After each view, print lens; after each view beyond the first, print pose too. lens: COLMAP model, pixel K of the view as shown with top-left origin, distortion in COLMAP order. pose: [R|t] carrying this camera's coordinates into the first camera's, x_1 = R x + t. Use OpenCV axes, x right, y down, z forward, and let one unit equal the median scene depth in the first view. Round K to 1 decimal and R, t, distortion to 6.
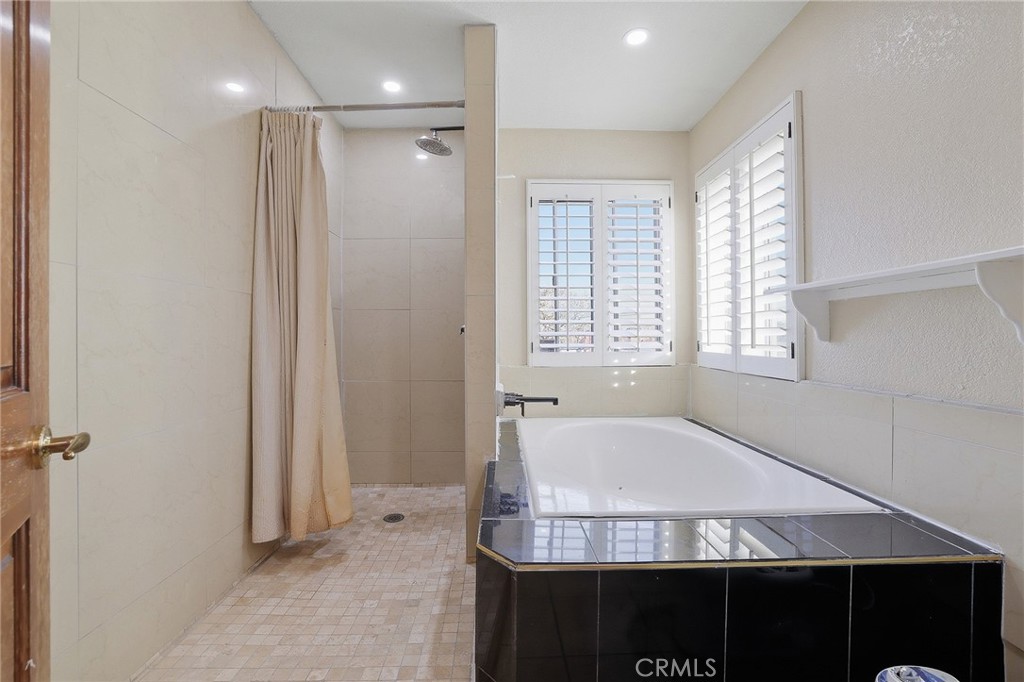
lens RADIAL K [[443.5, 0, 511.7], [0, 443.5, 335.7], [0, 0, 1]] dist [-0.022097, -0.000053]
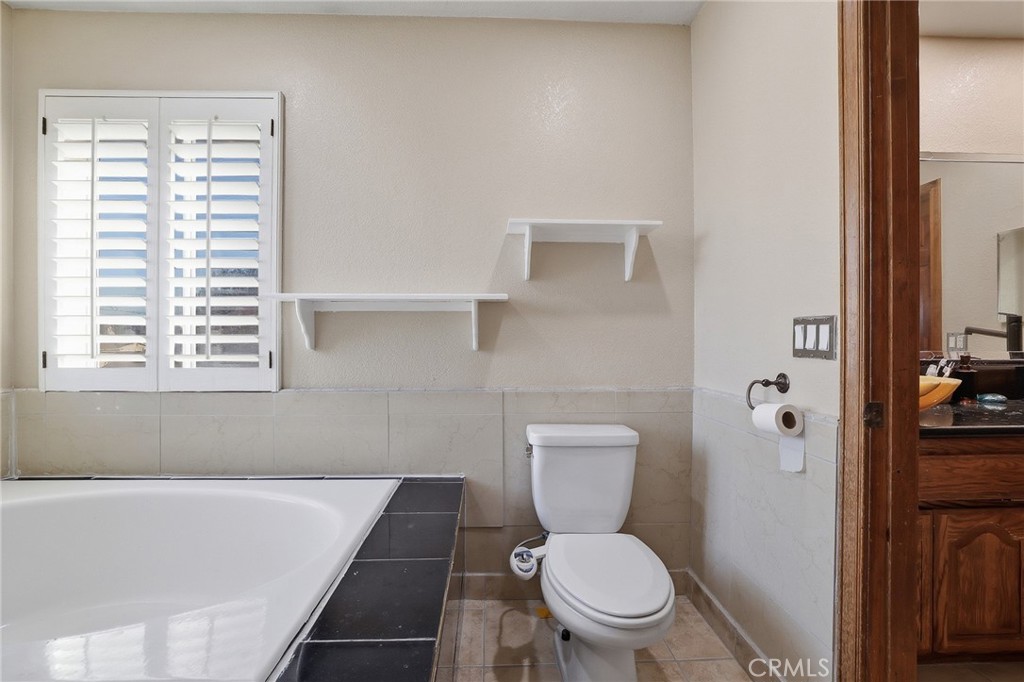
lens RADIAL K [[442.1, 0, 509.3], [0, 442.1, 345.8], [0, 0, 1]] dist [-0.023270, -0.000041]
pose [[-0.024890, 0.001483, 0.999689, -0.327908], [-0.003989, 0.999991, -0.001583, 0.003096], [-0.999682, -0.004028, -0.024884, 0.513936]]
